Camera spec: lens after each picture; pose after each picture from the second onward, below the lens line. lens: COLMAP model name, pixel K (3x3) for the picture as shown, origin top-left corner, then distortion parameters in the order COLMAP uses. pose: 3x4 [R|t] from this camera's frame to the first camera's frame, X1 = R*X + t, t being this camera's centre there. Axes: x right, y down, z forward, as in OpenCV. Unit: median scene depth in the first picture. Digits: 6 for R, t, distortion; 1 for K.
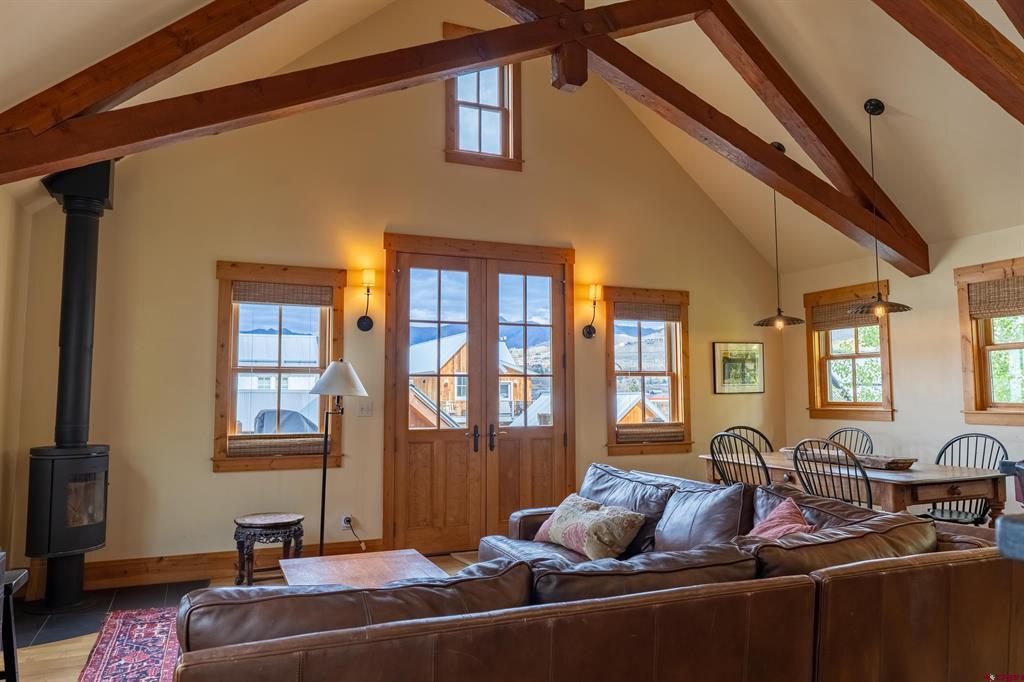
lens RADIAL K [[722.2, 0, 512.0], [0, 722.2, 341.0], [0, 0, 1]] dist [-0.000931, -0.001895]
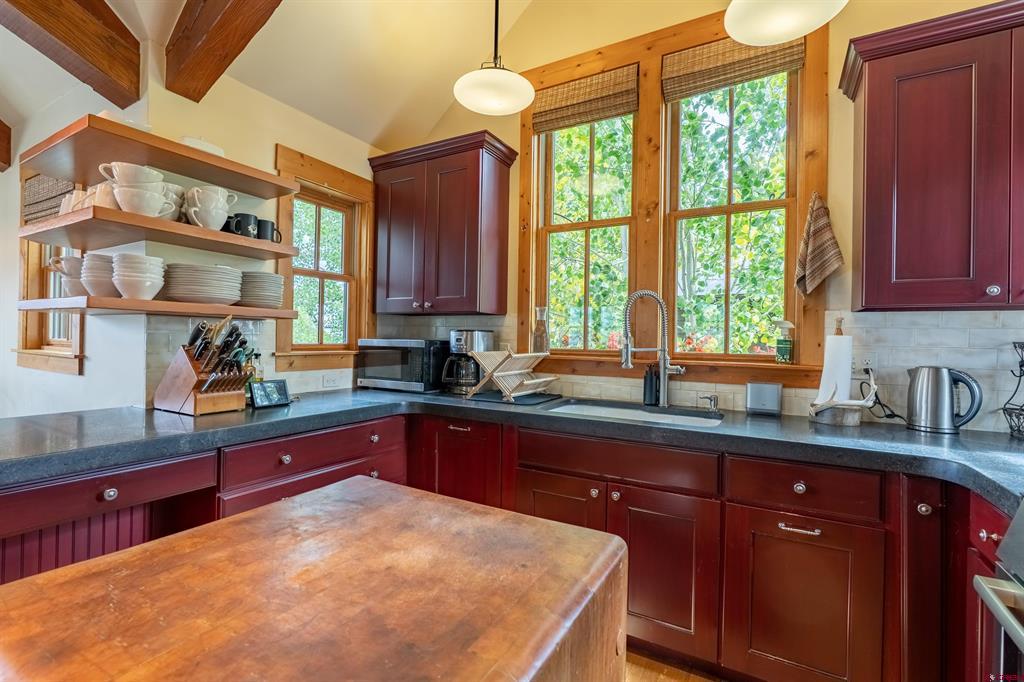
lens RADIAL K [[462.7, 0, 509.2], [0, 462.7, 339.7], [0, 0, 1]] dist [-0.006324, 0.000963]
pose [[0.801226, 0.021411, 0.597978, 0.689196], [-0.071236, 0.995665, 0.059798, 0.019326], [-0.594106, -0.090509, 0.799279, 0.287109]]
